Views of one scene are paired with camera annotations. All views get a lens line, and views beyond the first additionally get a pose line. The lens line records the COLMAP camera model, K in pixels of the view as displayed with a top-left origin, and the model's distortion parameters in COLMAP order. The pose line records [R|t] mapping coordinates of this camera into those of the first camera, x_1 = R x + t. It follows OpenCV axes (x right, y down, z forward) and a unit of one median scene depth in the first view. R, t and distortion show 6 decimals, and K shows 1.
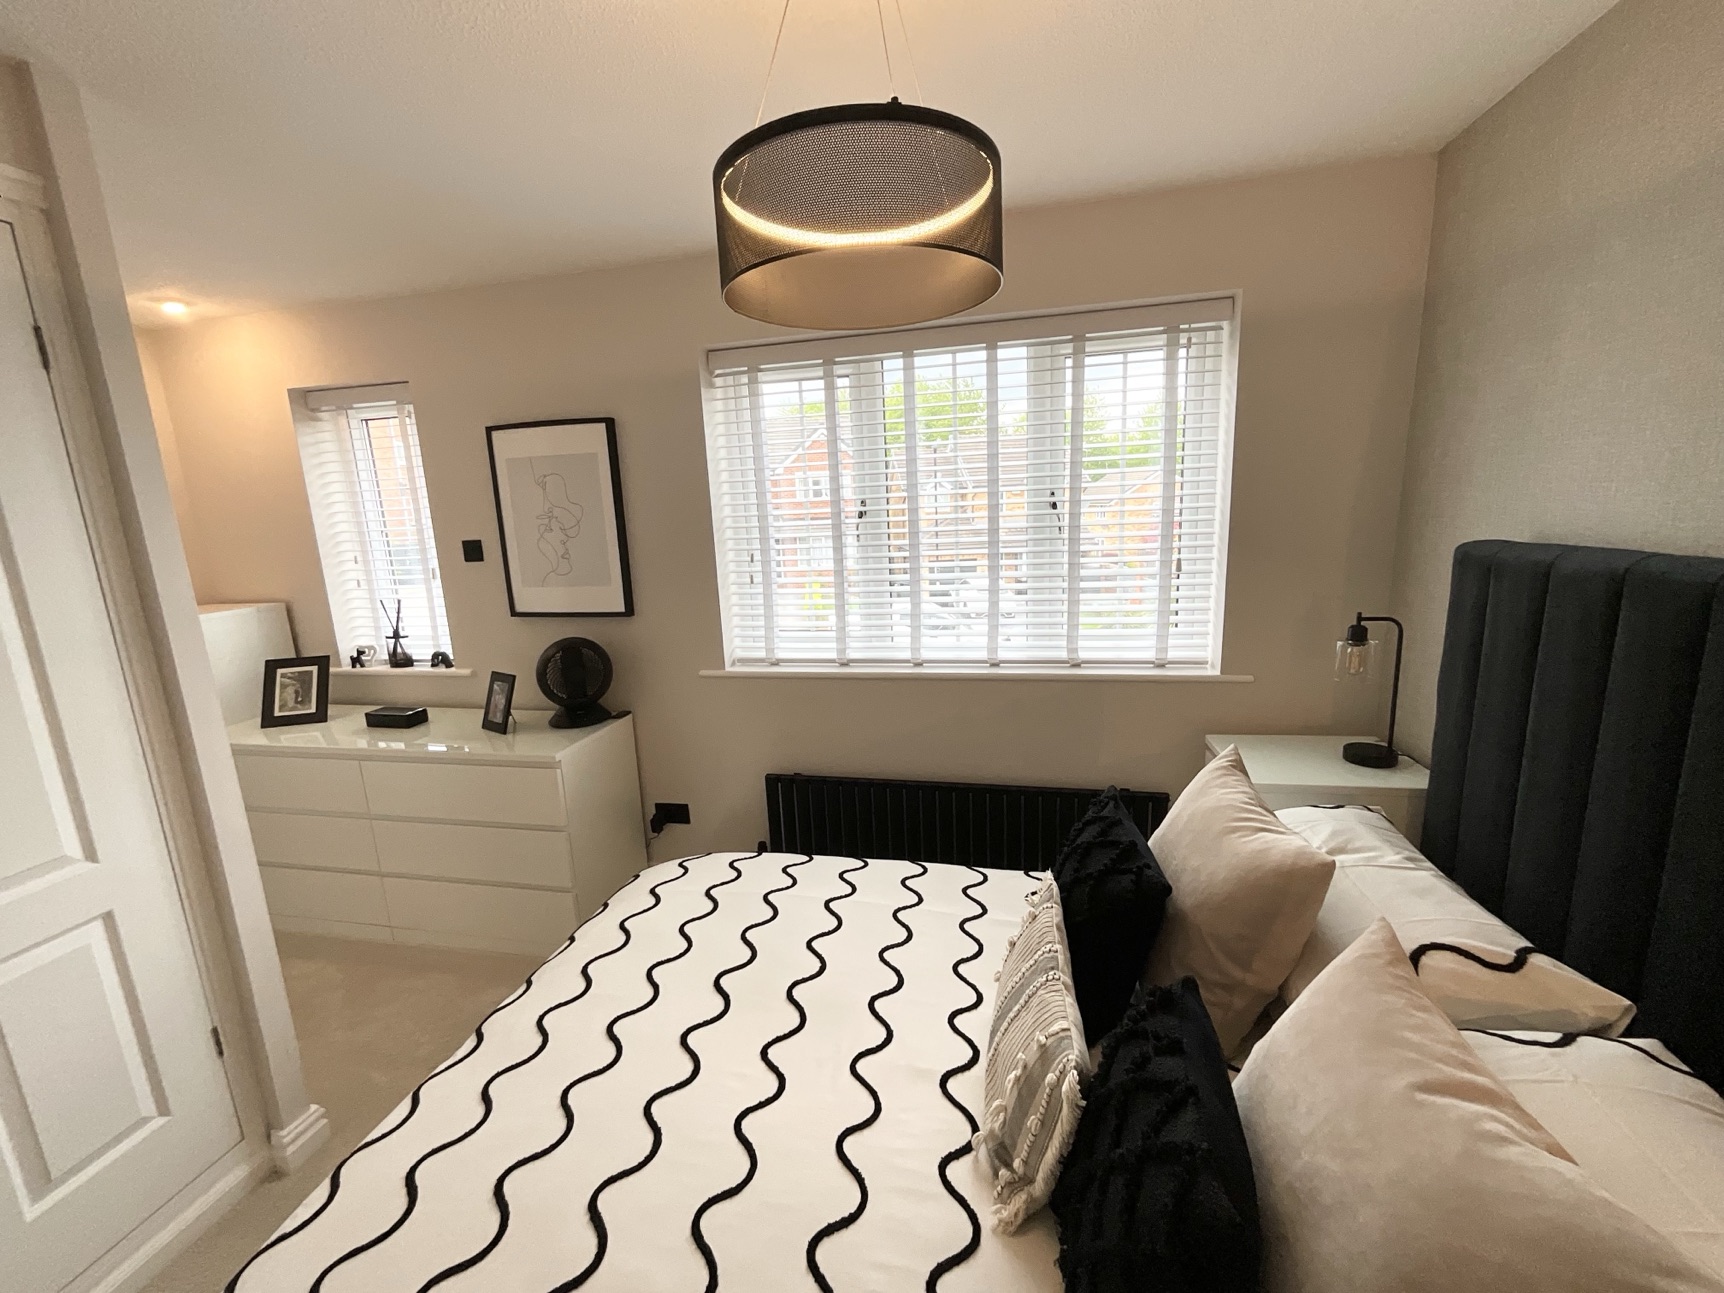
lens RADIAL K [[698.5, 0, 863.9], [0, 698.5, 645.8], [0, 0, 1]] dist [-0.002022, 0.000266]
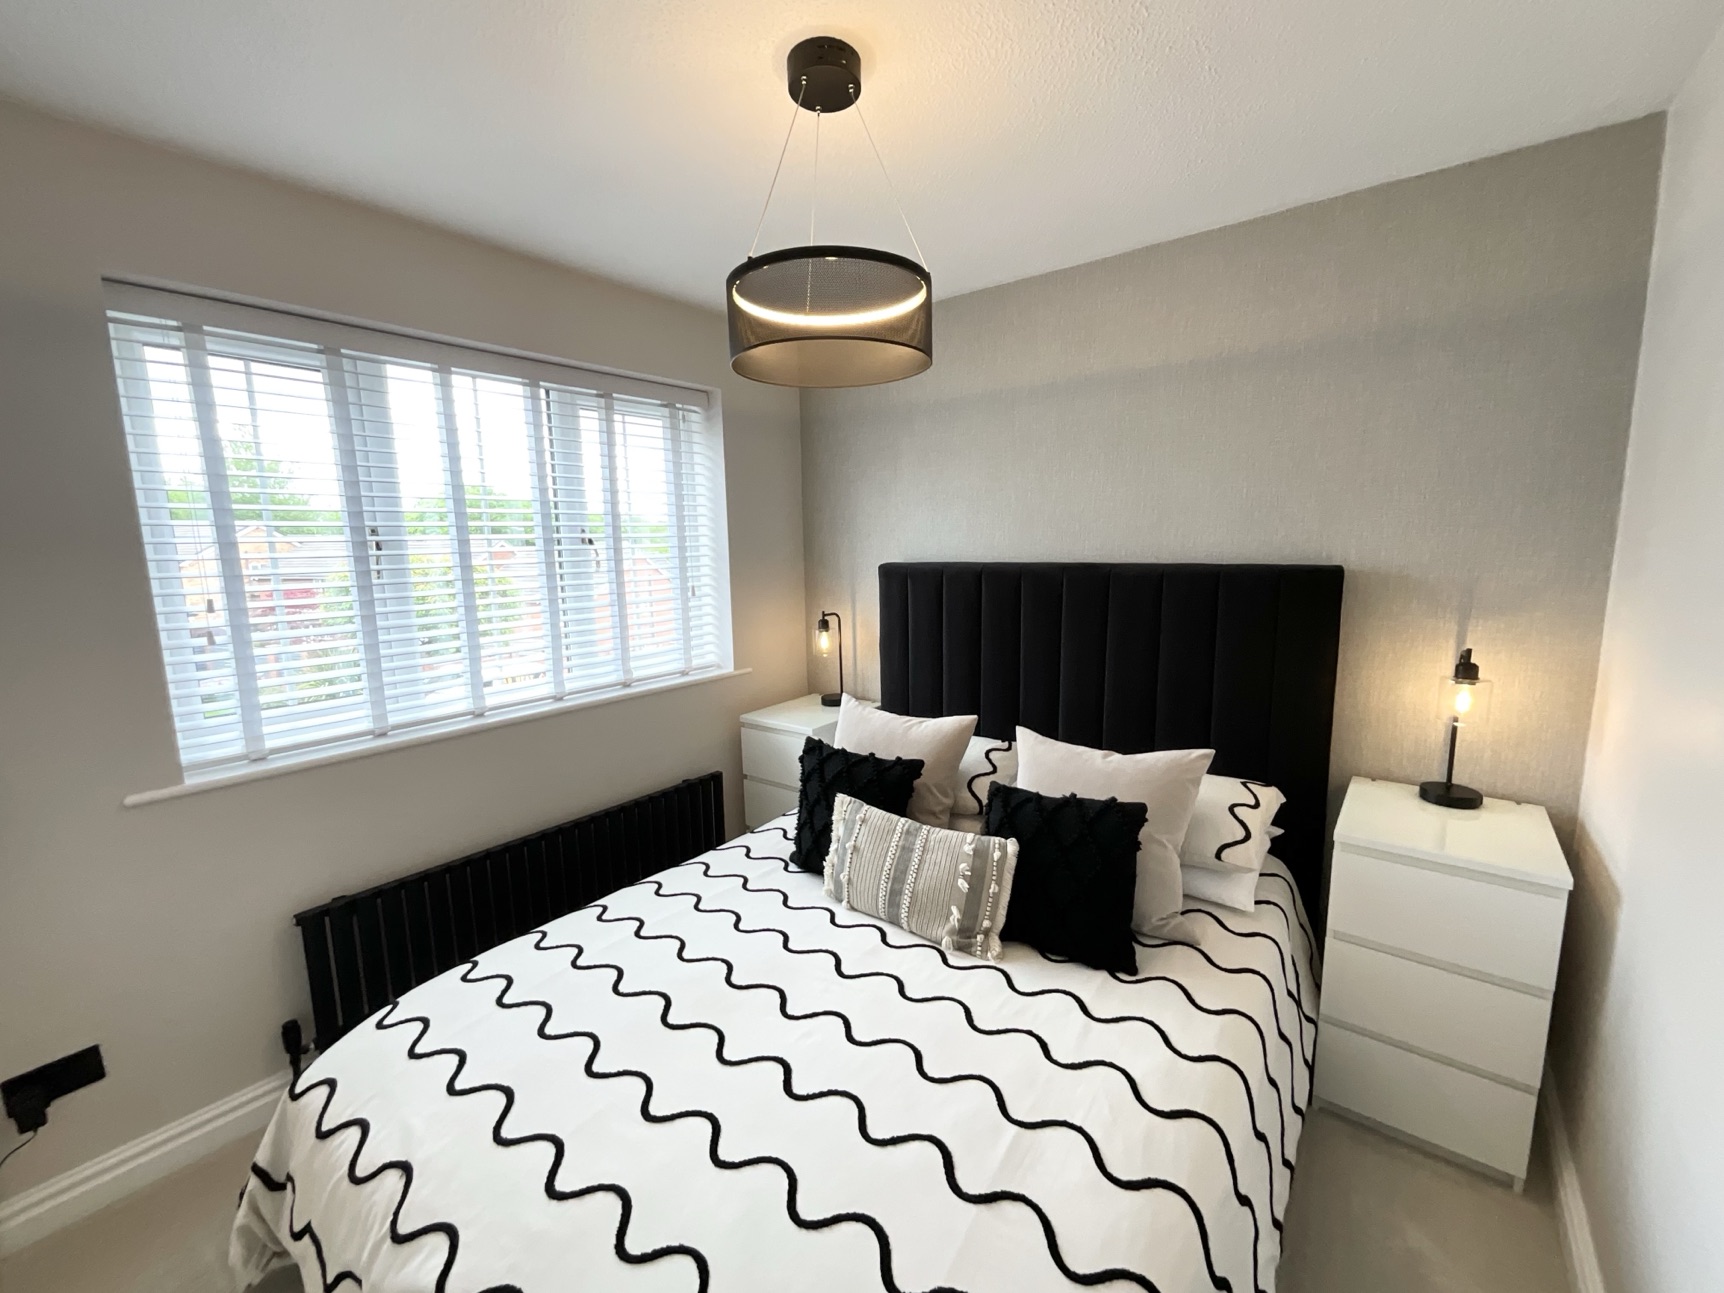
lens RADIAL K [[704.5, 0, 864.5], [0, 704.5, 640.4], [0, 0, 1]] dist [-0.002023, -0.000243]
pose [[0.430638, -0.094710, 0.897542, -0.533778], [0.175637, 0.984260, 0.019590, 0.002178], [-0.885270, 0.149205, 0.440494, 0.169961]]
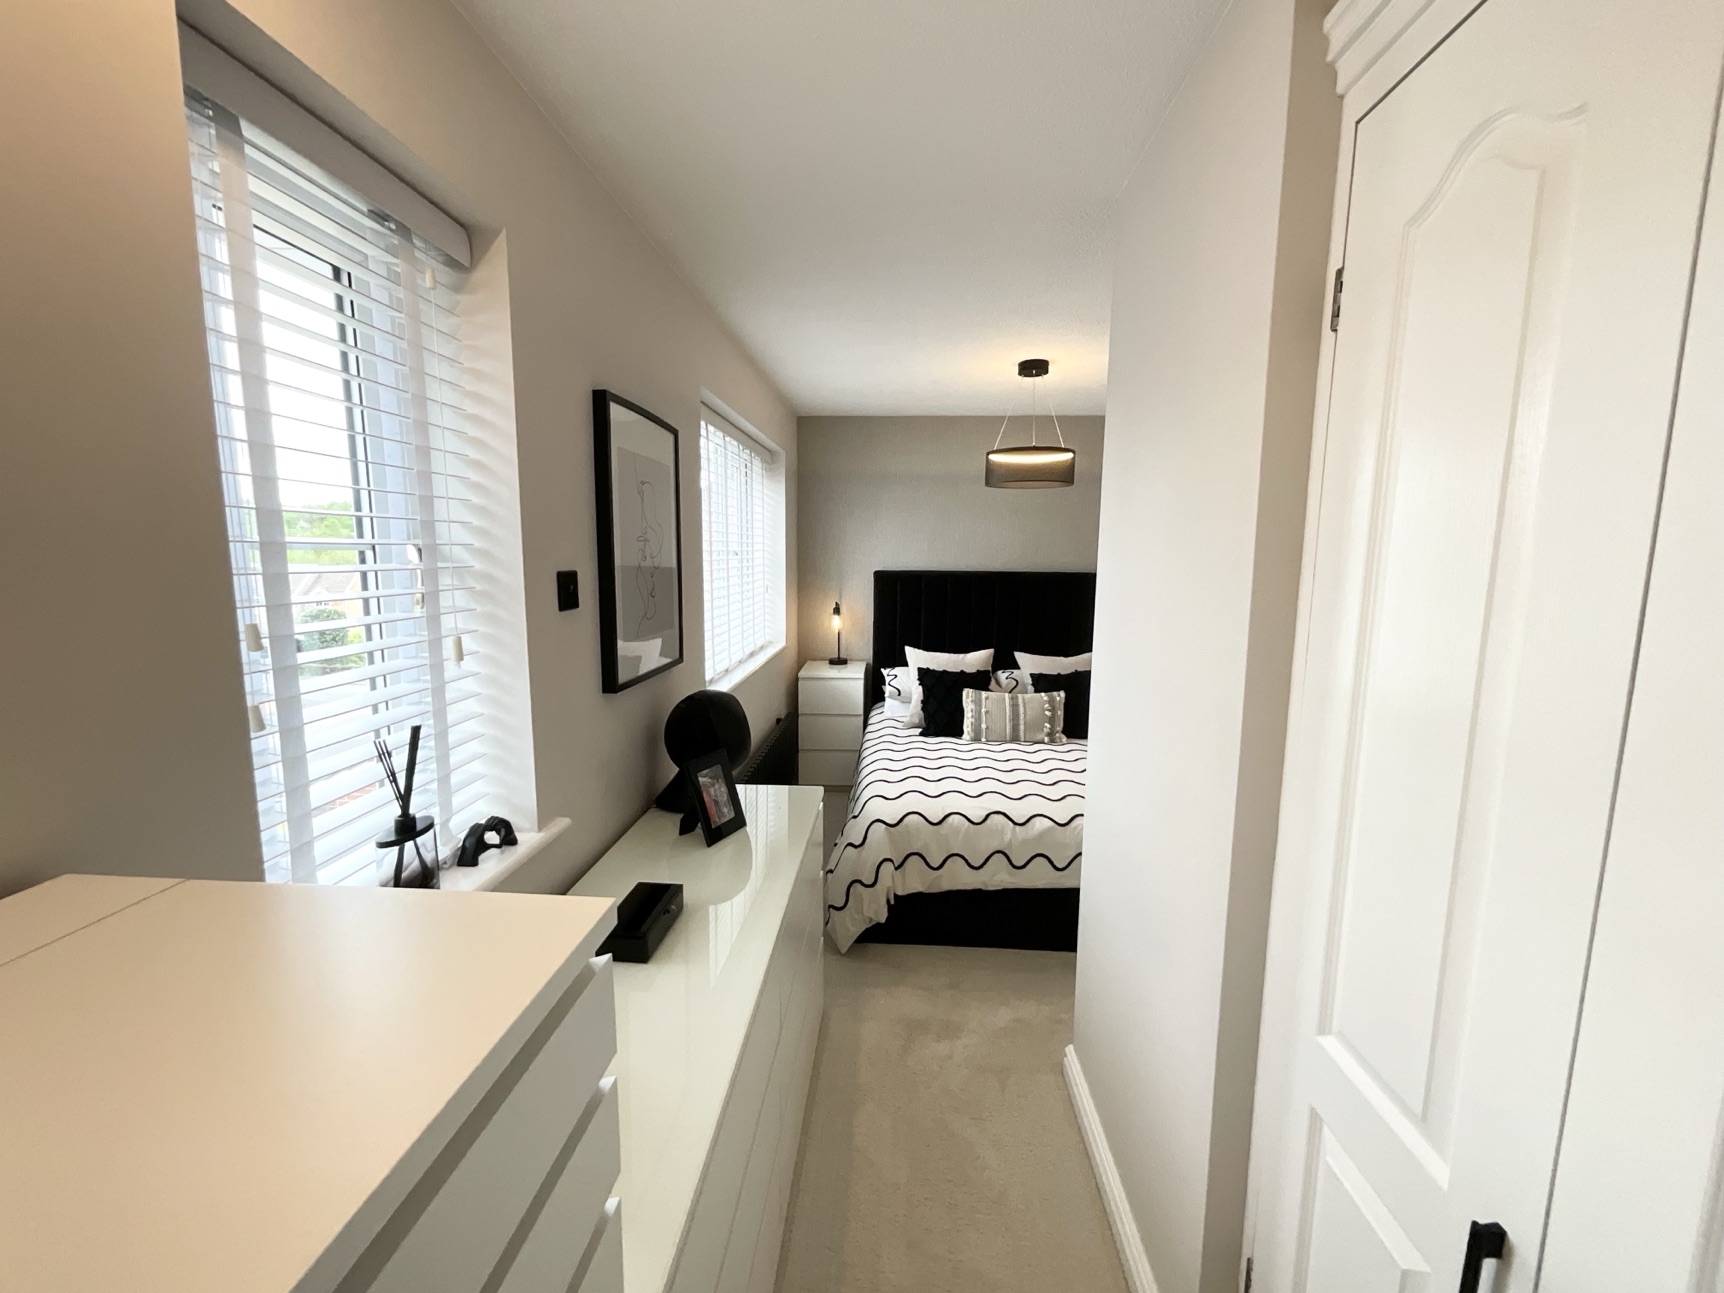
lens RADIAL K [[698.5, 0, 863.9], [0, 698.5, 645.8], [0, 0, 1]] dist [-0.002022, 0.000266]
pose [[-0.164898, -0.093818, 0.981839, -1.301975], [0.187821, 0.974263, 0.124639, -0.139735], [-0.968262, 0.204963, -0.143033, 0.985364]]
